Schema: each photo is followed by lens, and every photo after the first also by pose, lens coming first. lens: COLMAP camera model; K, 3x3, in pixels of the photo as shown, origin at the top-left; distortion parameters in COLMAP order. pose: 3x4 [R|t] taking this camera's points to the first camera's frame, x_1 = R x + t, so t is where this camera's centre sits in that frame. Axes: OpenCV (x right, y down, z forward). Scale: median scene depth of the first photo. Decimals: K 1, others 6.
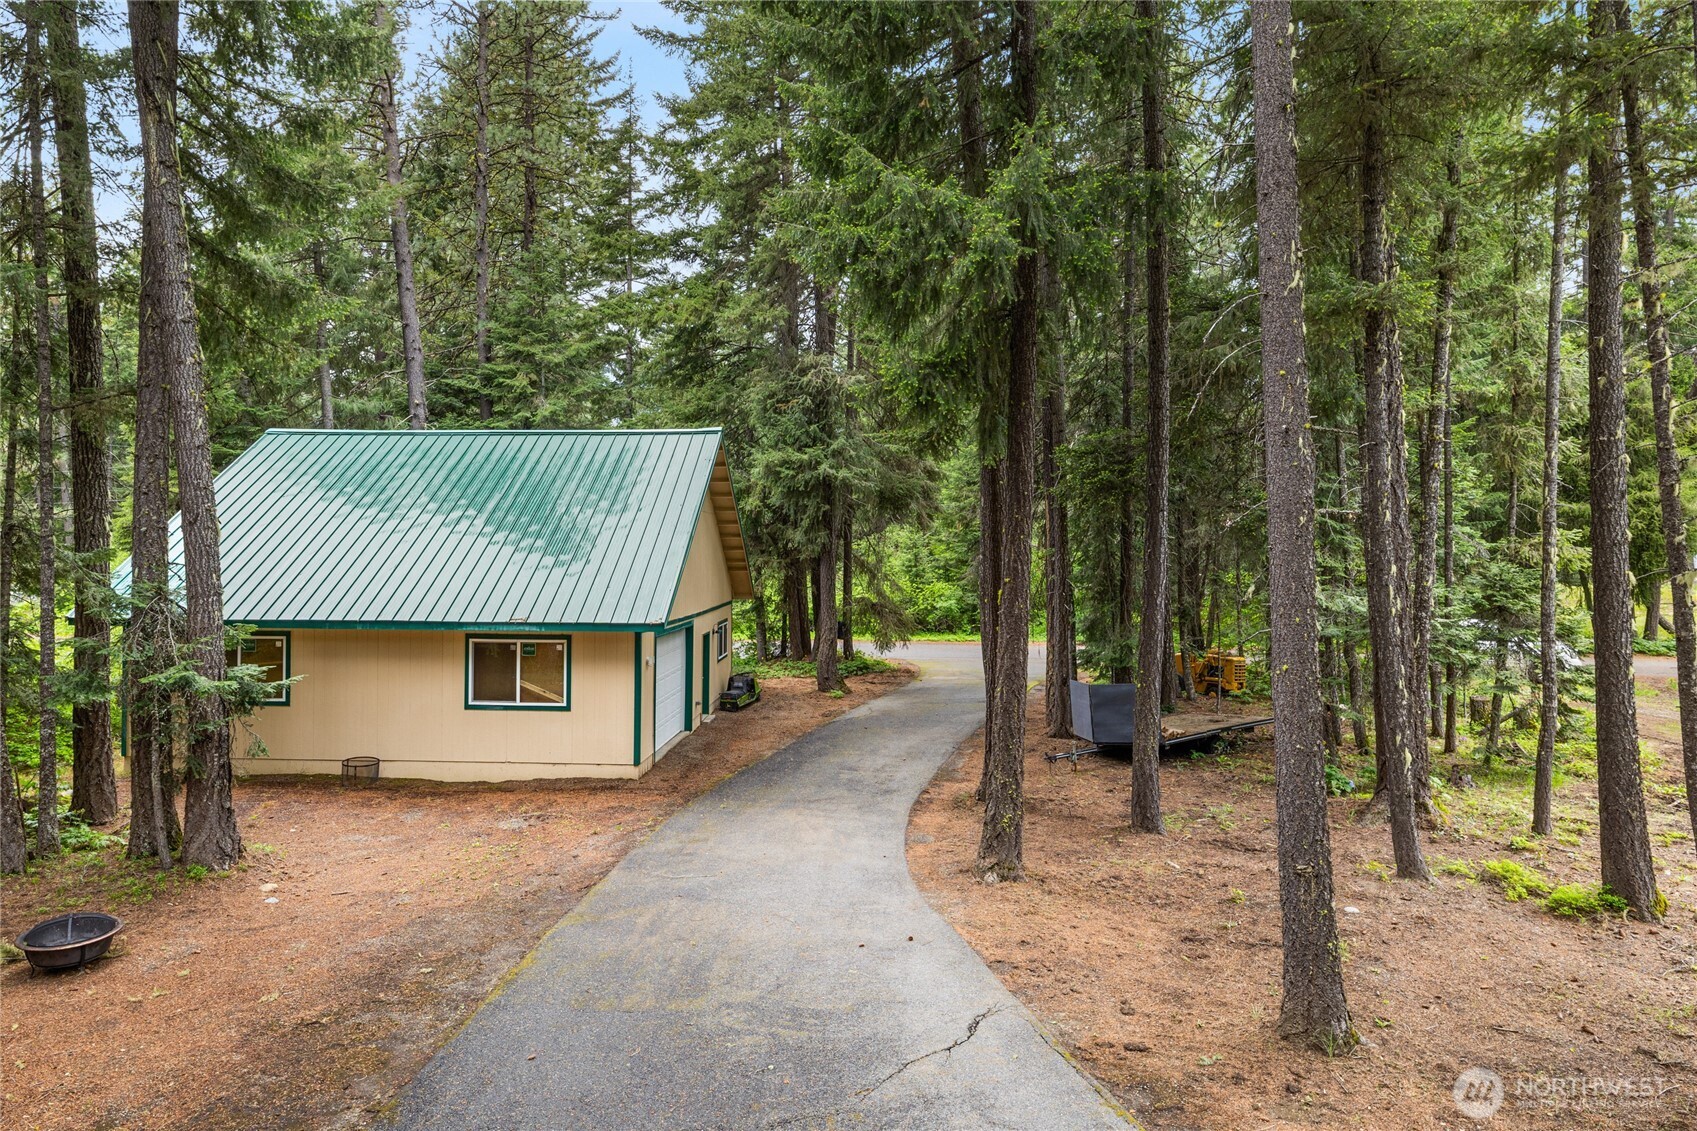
lens RADIAL K [[1003.4, 0, 805.1], [0, 1003.4, 542.5], [0, 0, 1]] dist [-0.023725, 0.027195]
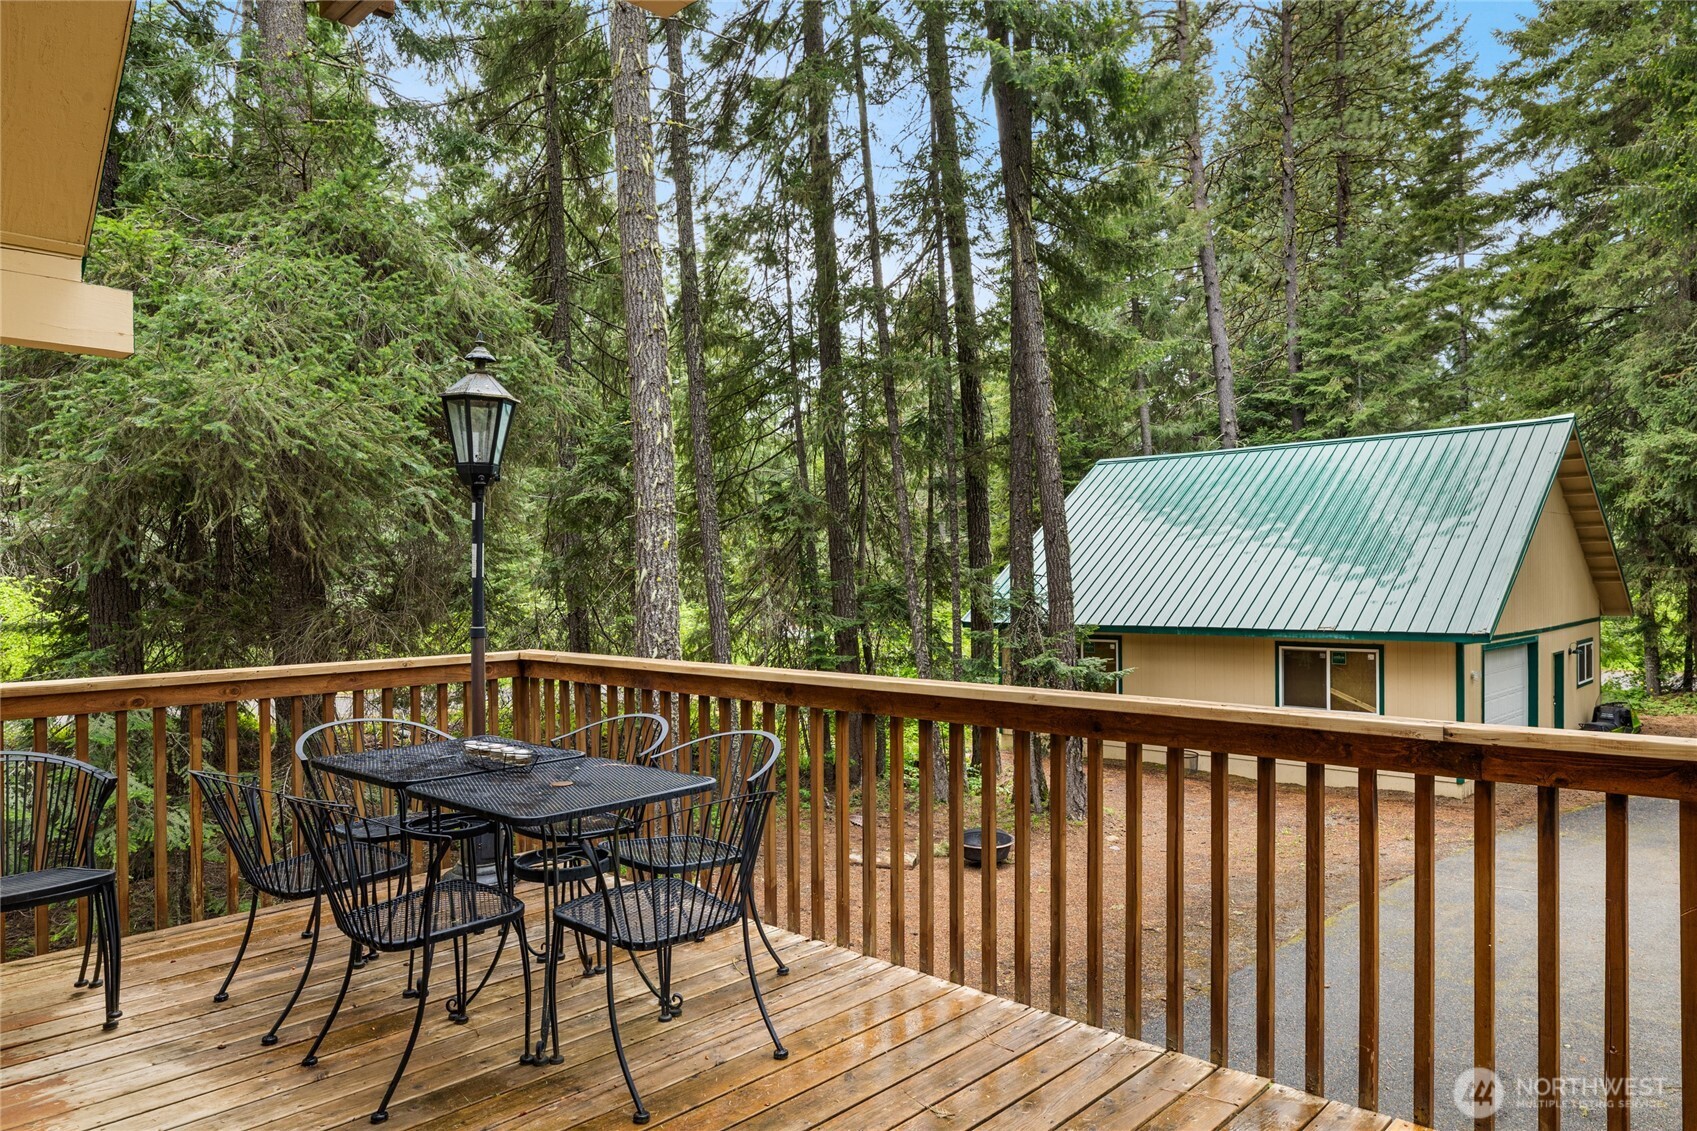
lens RADIAL K [[1102.9, 0, 869.0], [0, 1102.9, 593.6], [0, 0, 1]] dist [-0.004347, 0.004905]
pose [[0.770379, -0.007885, -0.637537, 0.044355], [0.024600, 0.999547, 0.017363, 0.007232], [0.637111, -0.029060, 0.770224, -0.101619]]
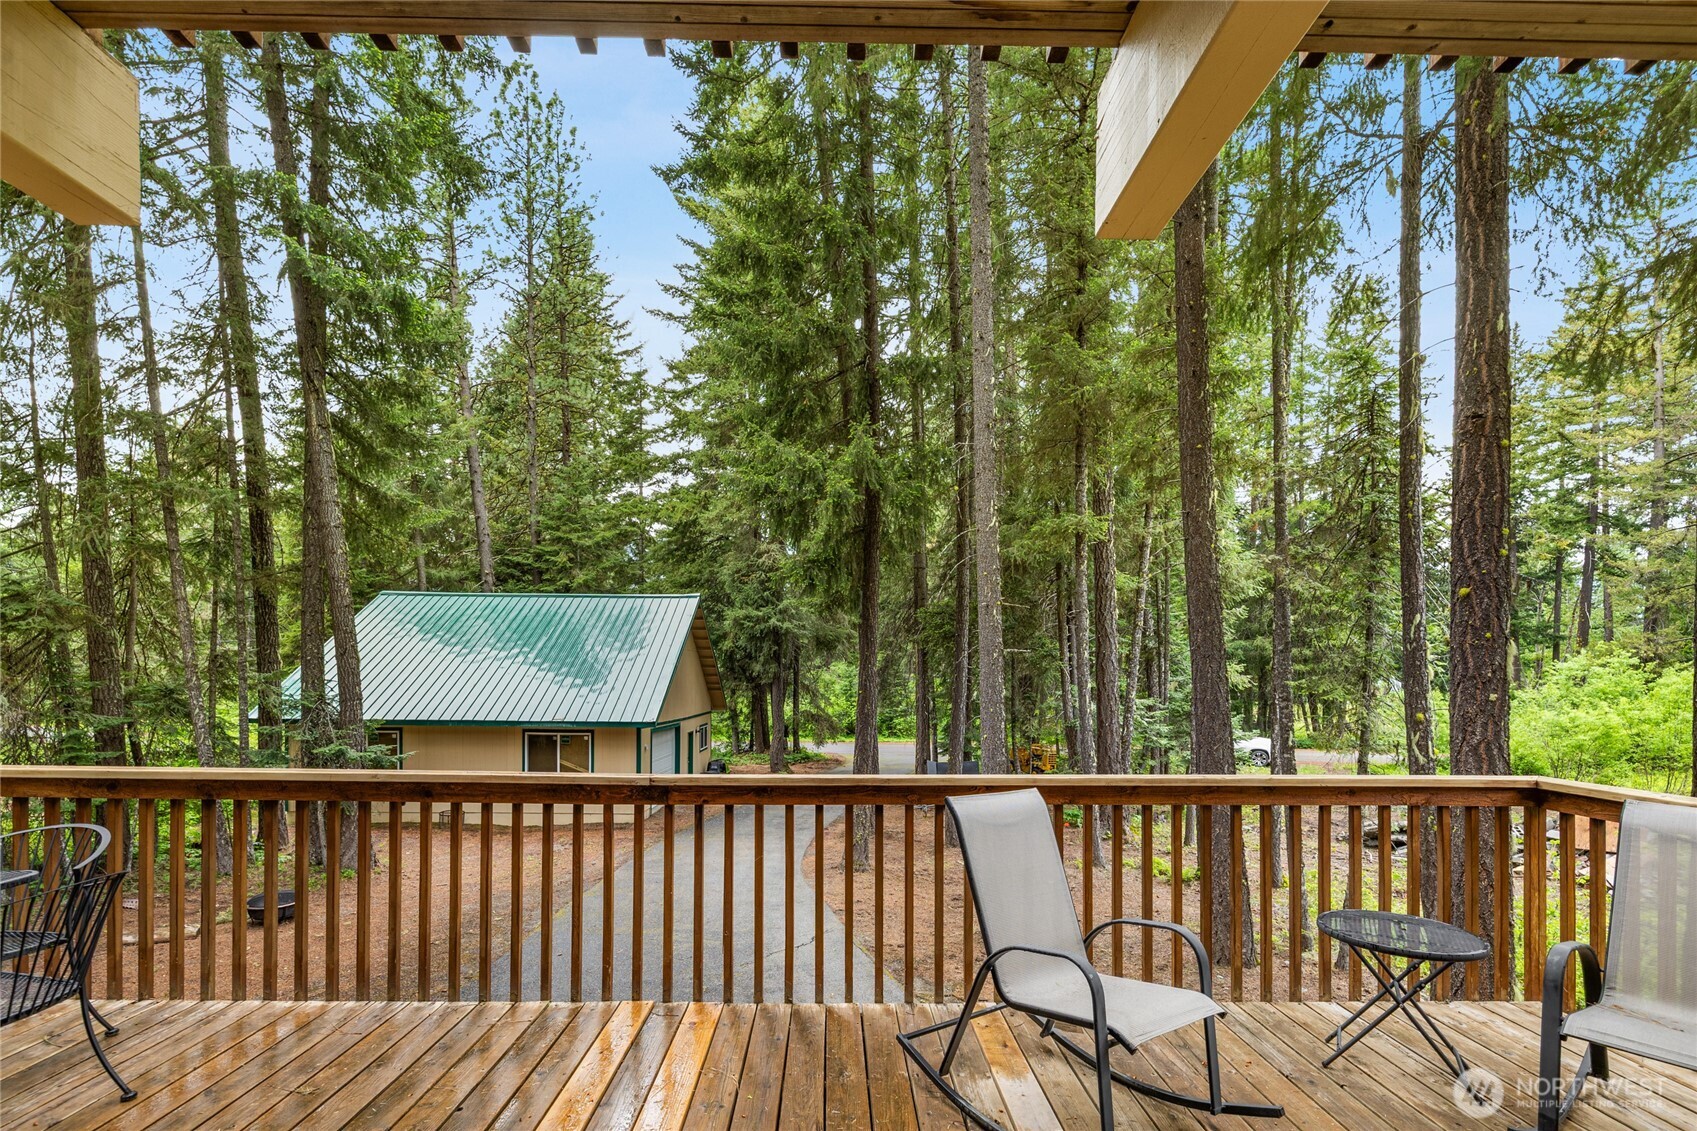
lens RADIAL K [[755.3, 0, 850.8], [0, 755.3, 695.7], [0, 0, 1]] dist [0.002382, -0.000172]
pose [[0.996840, 0.000962, 0.079433, 0.043643], [-0.003088, 0.999640, 0.026639, 0.005413], [-0.079379, -0.026800, 0.996484, -0.119879]]
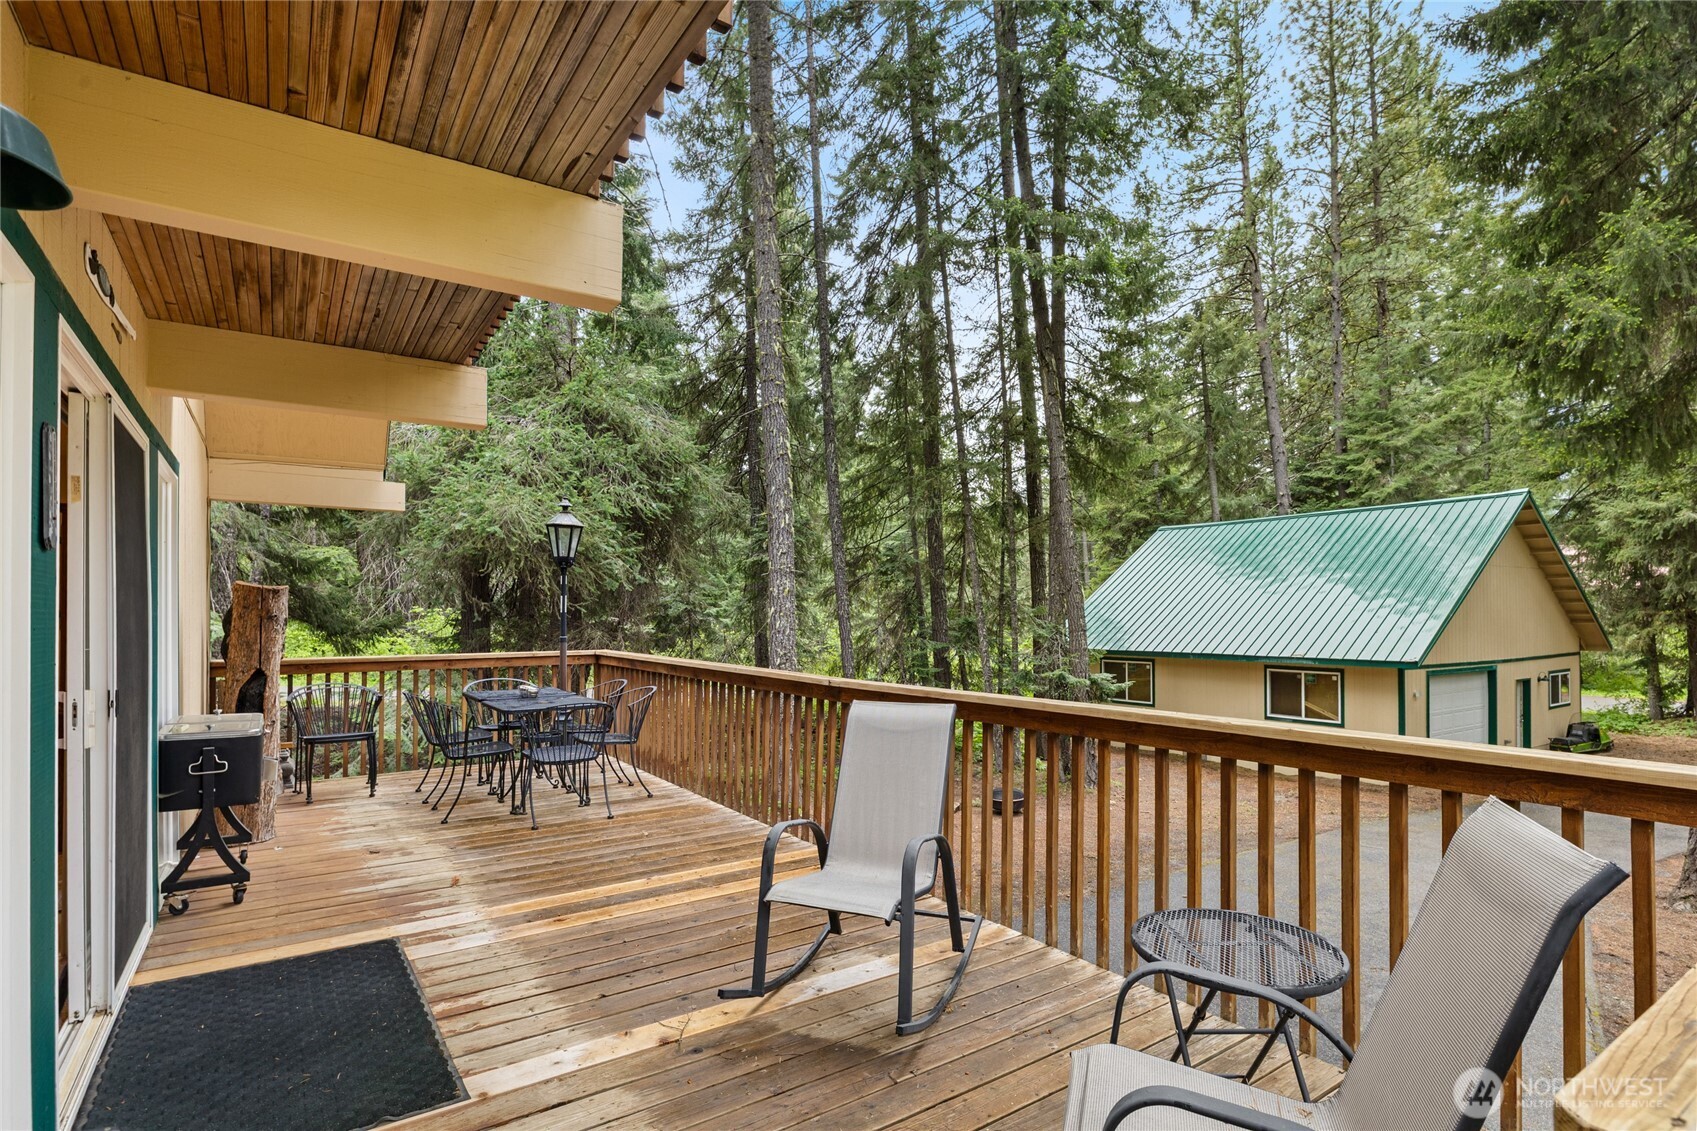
lens RADIAL K [[876.7, 0, 904.8], [0, 876.7, 617.9], [0, 0, 1]] dist [-0.002271, -0.000355]
pose [[0.628764, -0.007179, -0.777563, 0.190768], [0.015965, 0.999866, 0.003679, 0.008768], [0.777433, -0.014727, 0.628794, -0.098375]]
